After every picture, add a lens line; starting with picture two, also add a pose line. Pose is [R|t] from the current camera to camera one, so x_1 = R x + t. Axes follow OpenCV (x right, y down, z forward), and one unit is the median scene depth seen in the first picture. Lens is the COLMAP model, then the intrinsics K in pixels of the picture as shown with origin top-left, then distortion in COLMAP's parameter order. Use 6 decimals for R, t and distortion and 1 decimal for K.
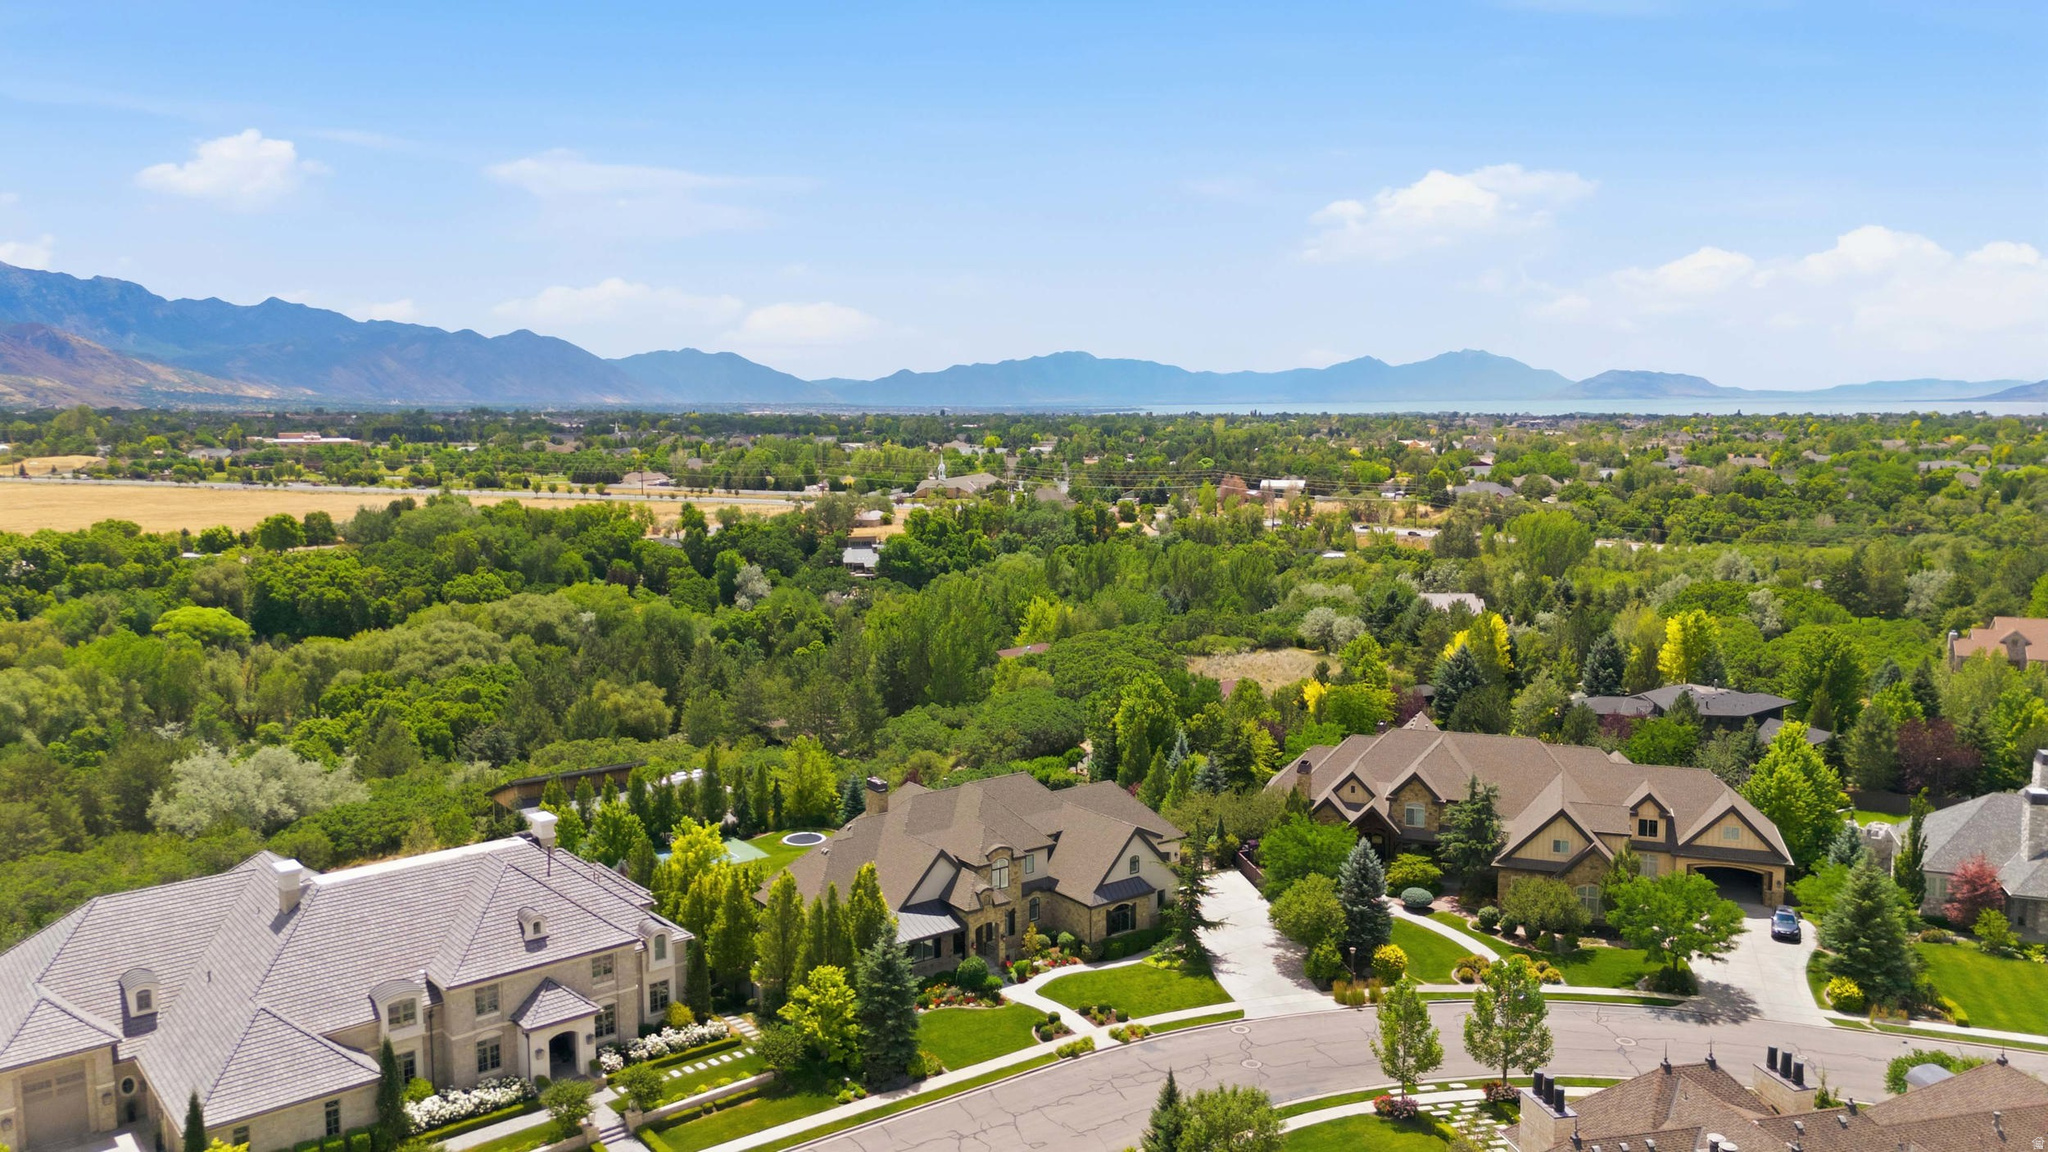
lens RADIAL K [[1506.1, 0, 1025.7], [0, 1506.1, 578.3], [0, 0, 1]] dist [0.080518, -0.079347]
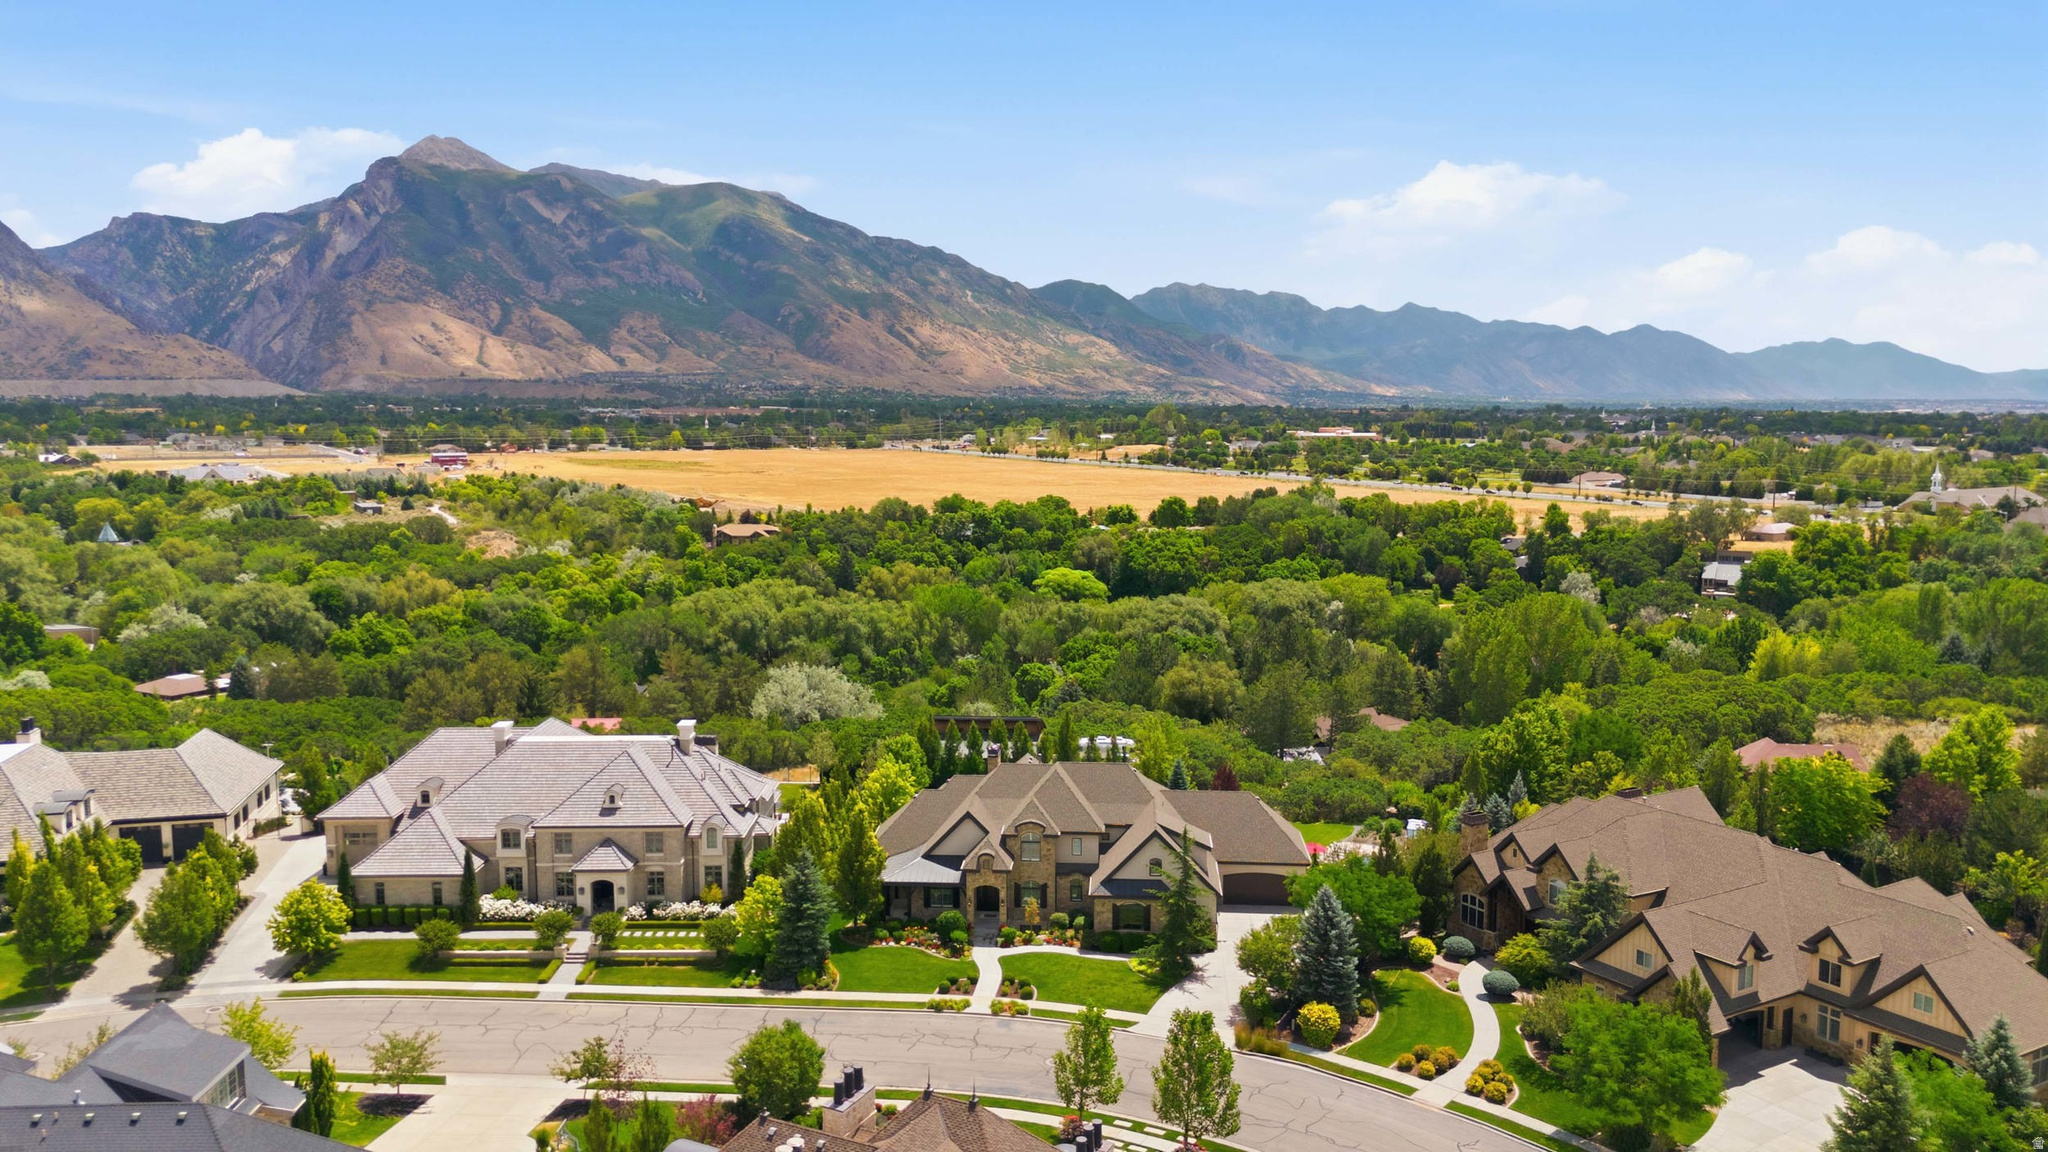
lens RADIAL K [[1506.1, 0, 1024.1], [0, 1506.1, 584.3], [0, 0, 1]] dist [0.080518, -0.079347]
pose [[0.765711, 0.083715, -0.637713, 0.637907], [-0.079964, 0.996192, 0.034760, -0.024896], [0.638194, 0.024378, 0.769489, 0.175249]]
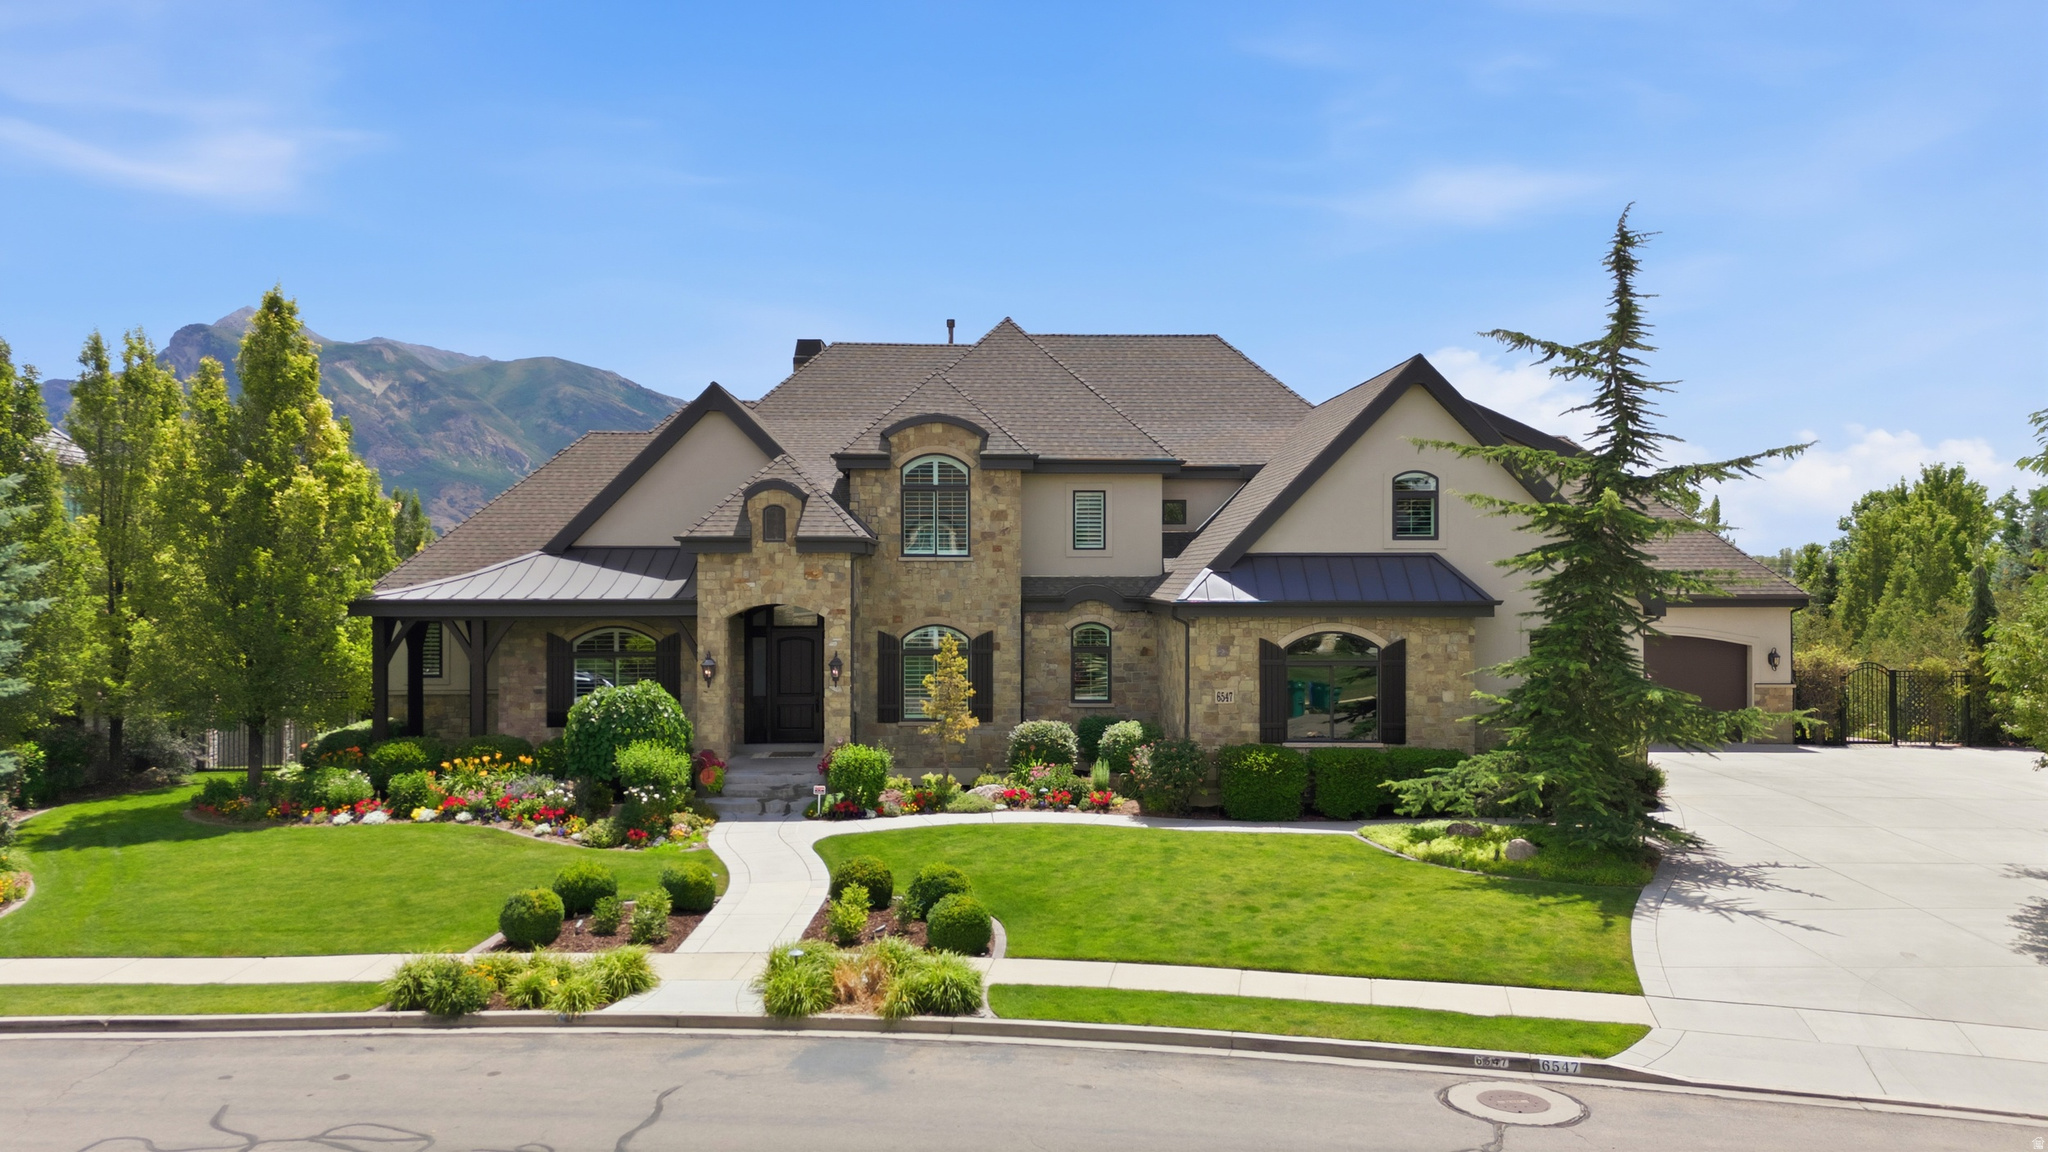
lens RADIAL K [[1506.1, 0, 1024.6], [0, 1506.1, 570.5], [0, 0, 1]] dist [0.080518, -0.079347]
pose [[0.830222, 0.003024, -0.557425, 0.166672], [-0.071788, 0.992238, -0.101537, 0.237264], [0.552791, 0.124315, 0.823995, 0.757676]]
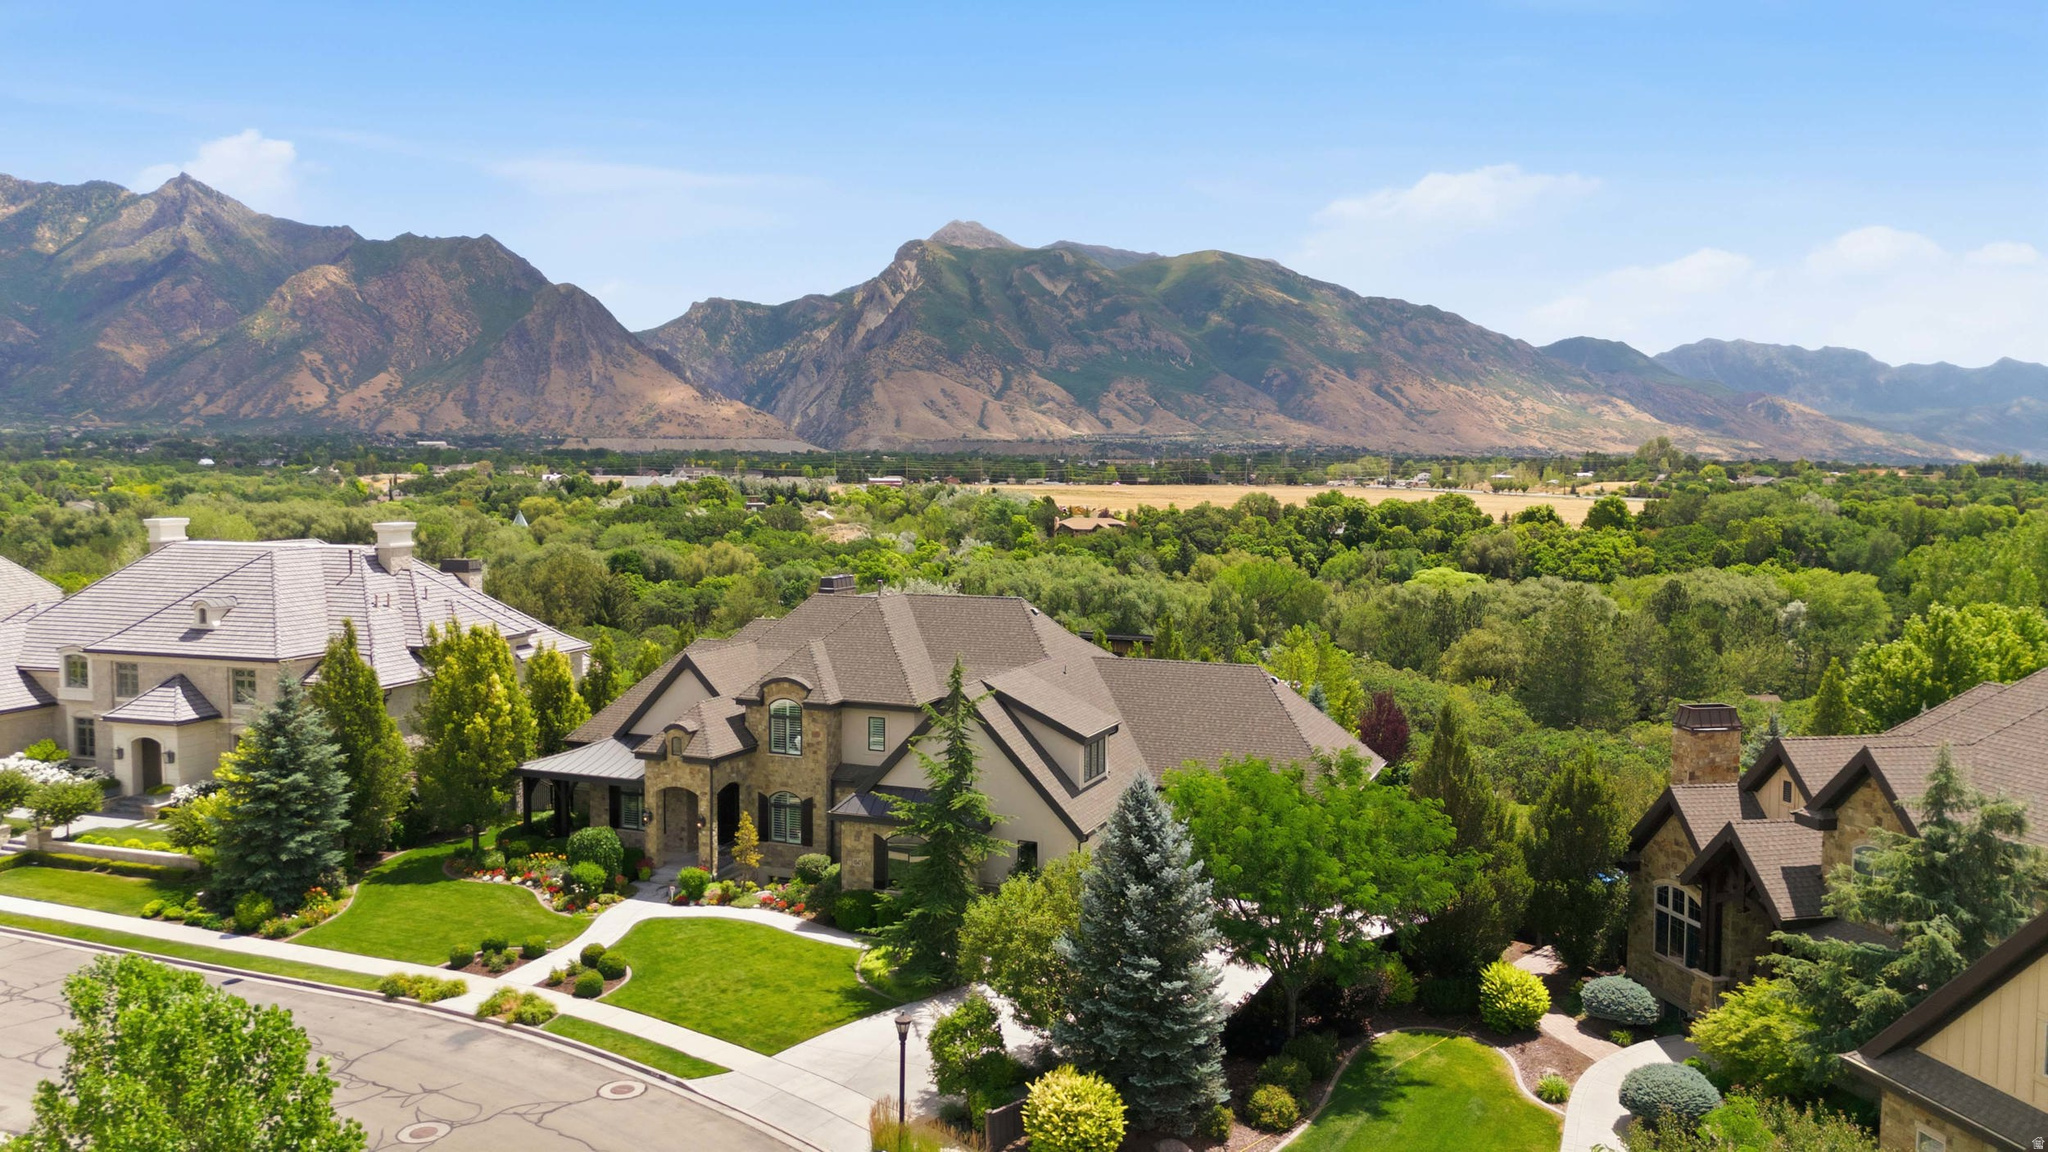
lens RADIAL K [[1506.1, 0, 1021.9], [0, 1506.1, 585.7], [0, 0, 1]] dist [0.080518, -0.079347]
pose [[0.523896, 0.076951, -0.848299, 0.496166], [-0.109173, 0.993763, 0.022723, 0.121097], [0.844757, 0.080707, 0.529029, 0.770938]]
